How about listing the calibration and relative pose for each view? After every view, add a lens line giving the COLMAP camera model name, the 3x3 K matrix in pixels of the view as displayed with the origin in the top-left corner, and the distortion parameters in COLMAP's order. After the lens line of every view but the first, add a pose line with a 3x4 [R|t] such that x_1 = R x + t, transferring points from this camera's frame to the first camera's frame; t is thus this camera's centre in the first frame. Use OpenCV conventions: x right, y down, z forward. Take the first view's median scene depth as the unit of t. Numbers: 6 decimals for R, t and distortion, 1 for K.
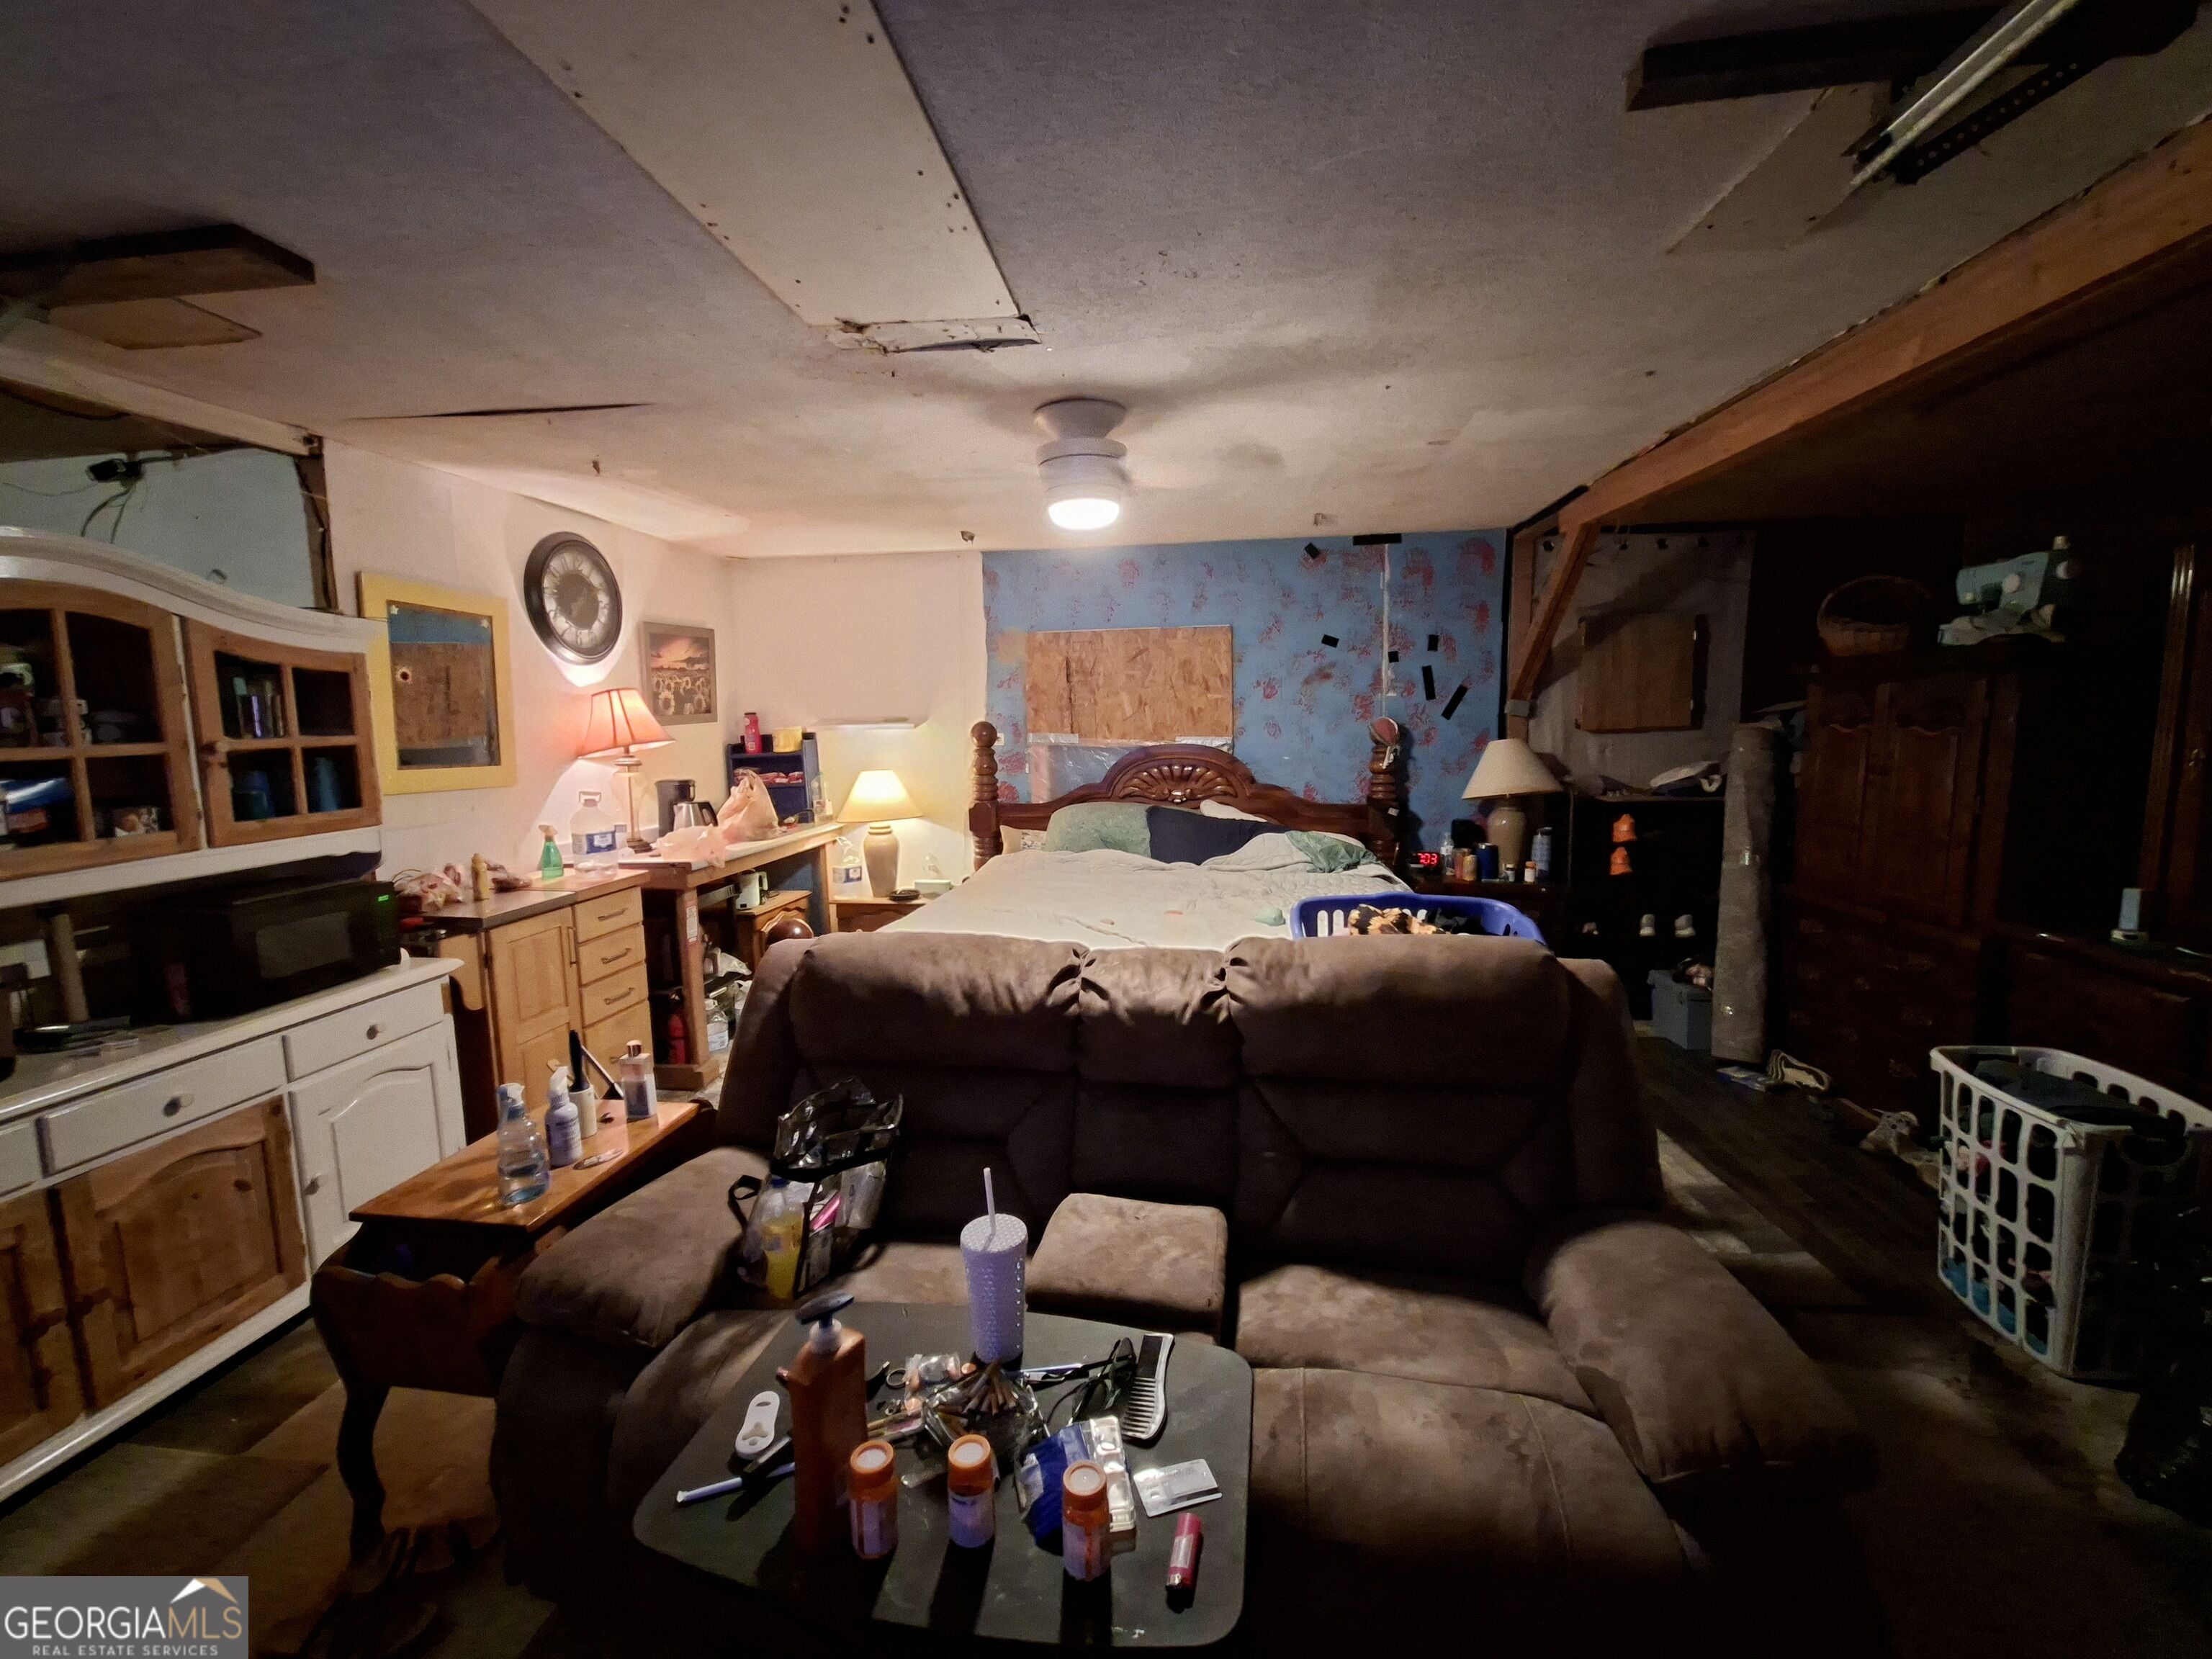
lens RADIAL K [[887.9, 0, 1098.5], [0, 887.9, 827.7], [0, 0, 1]] dist [0.000445, 0.000000]
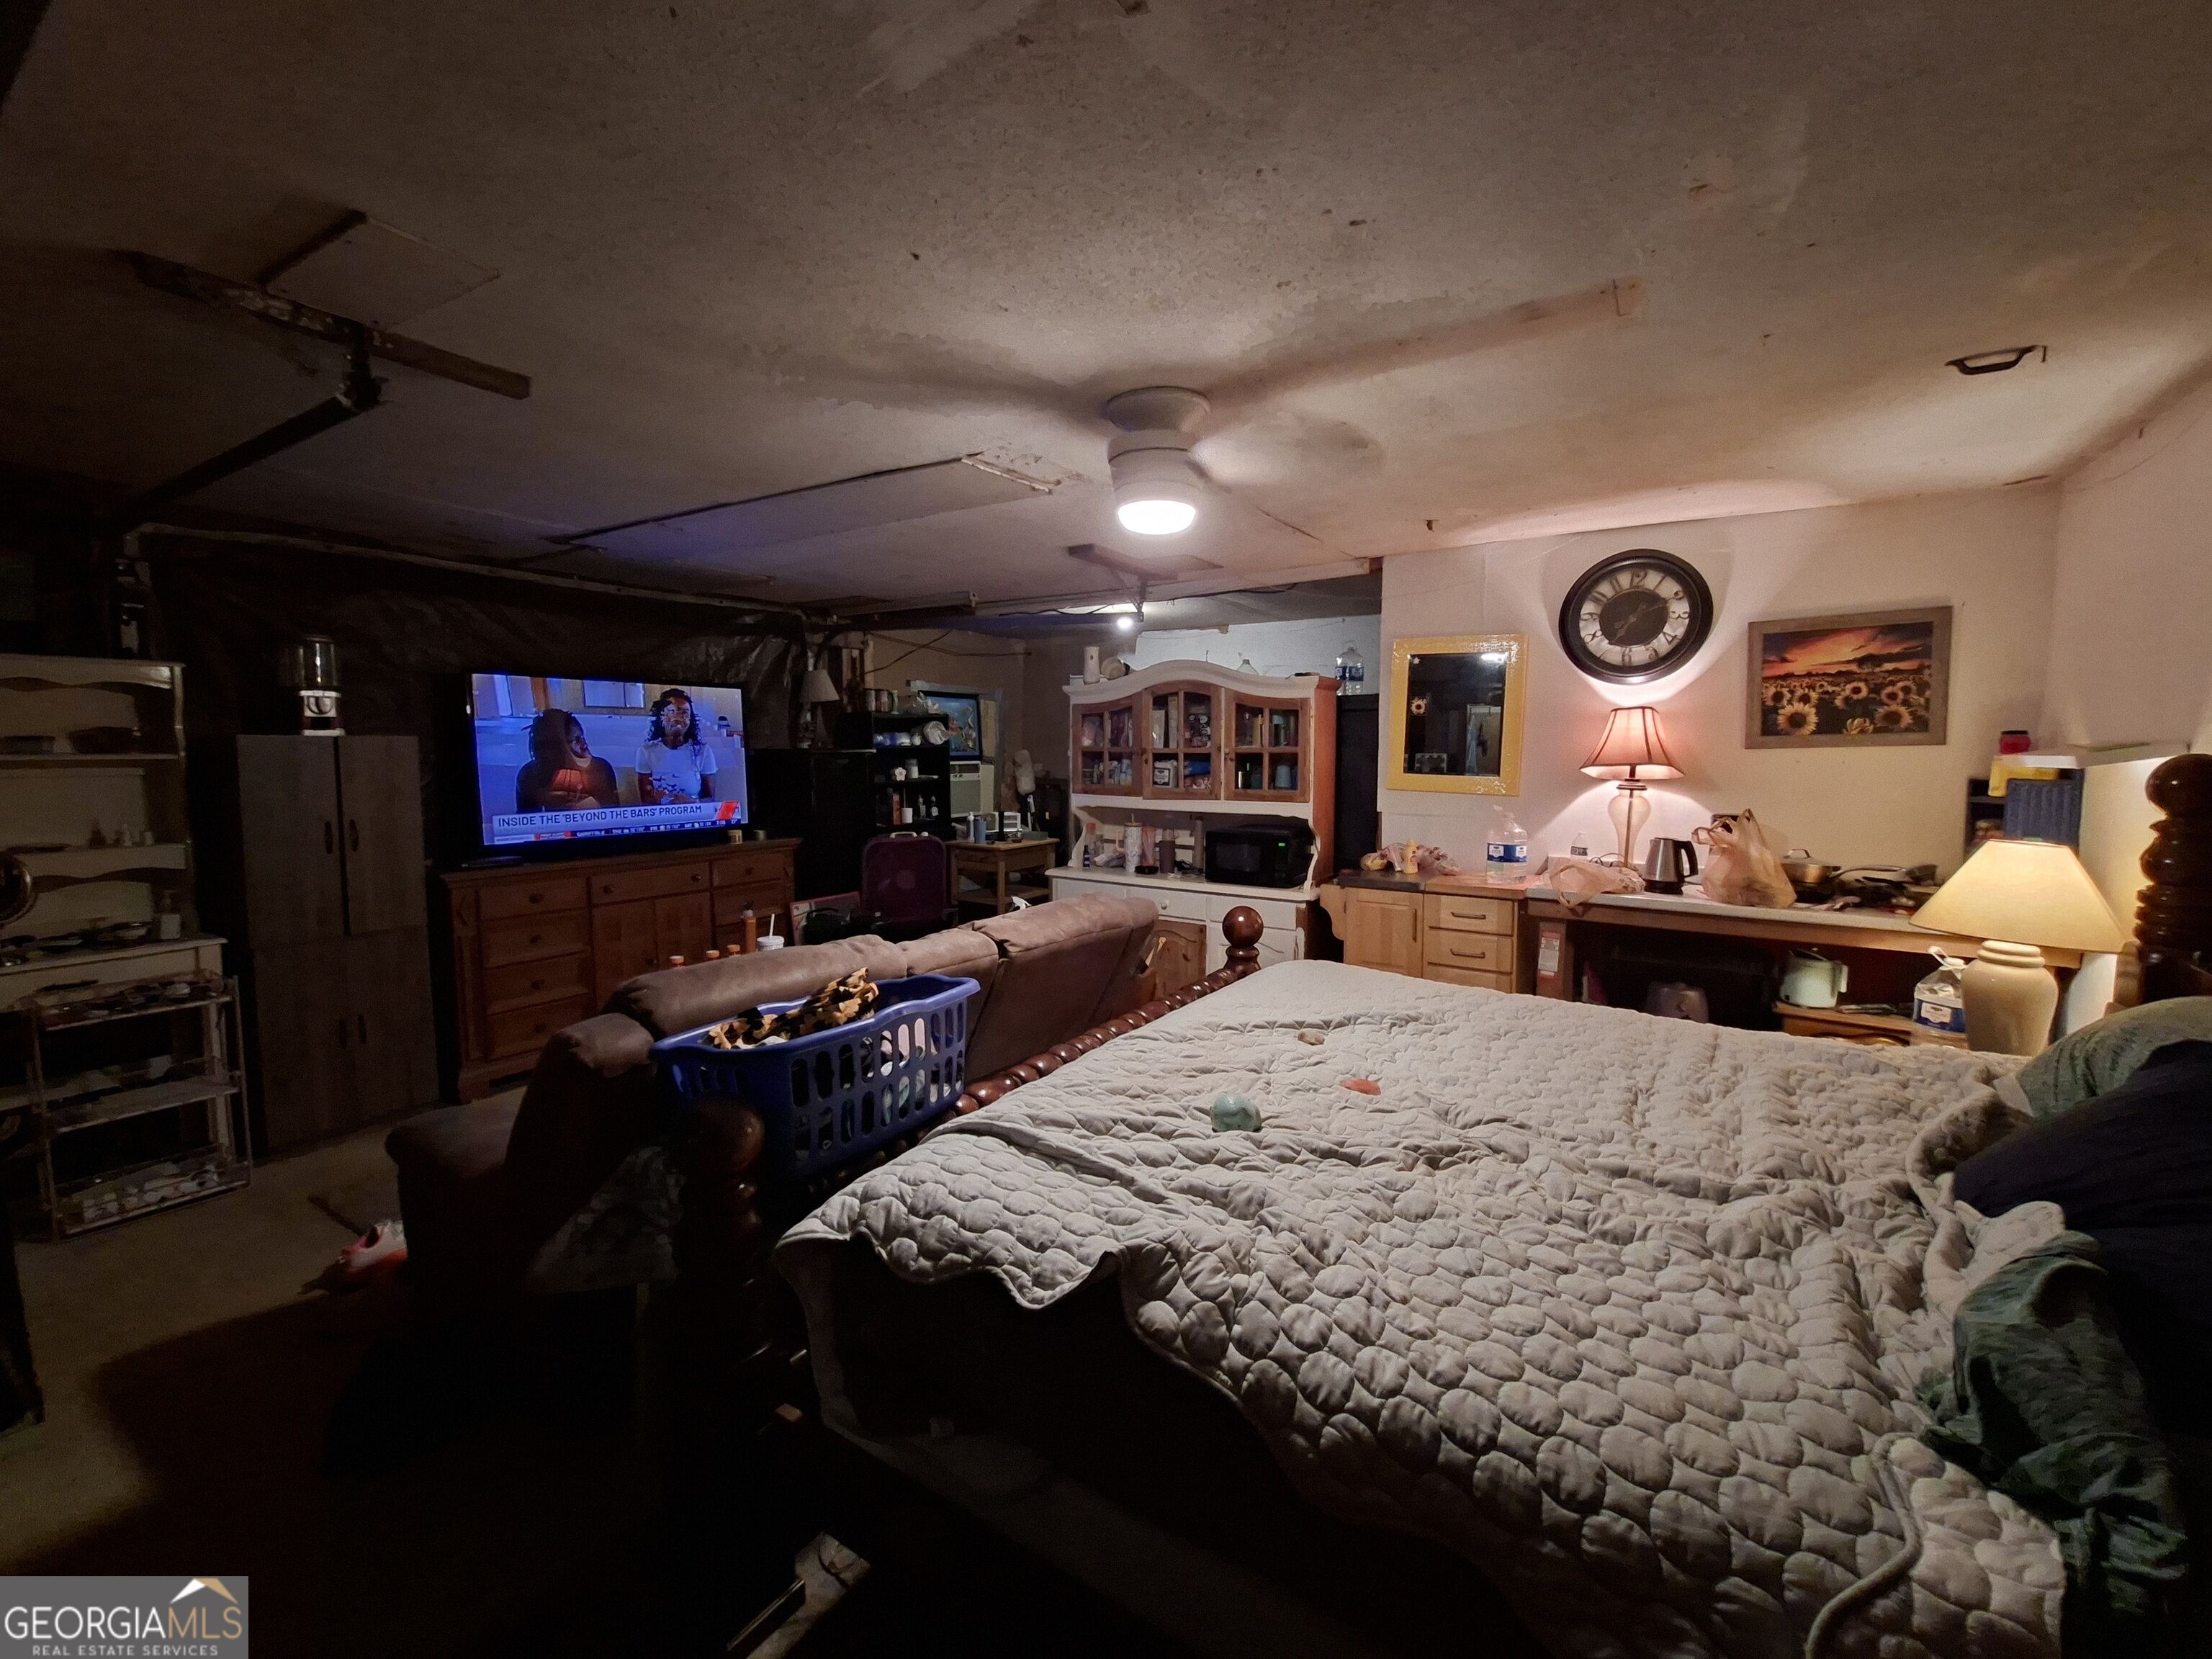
lens RADIAL K [[887.9, 0, 1106.7], [0, 887.9, 817.6], [0, 0, 1]] dist [0.000445, 0.000000]
pose [[-0.424151, 0.070458, -0.902846, 0.577759], [-0.121695, 0.983491, 0.133923, -0.105143], [0.897377, 0.166676, -0.408575, 0.956580]]
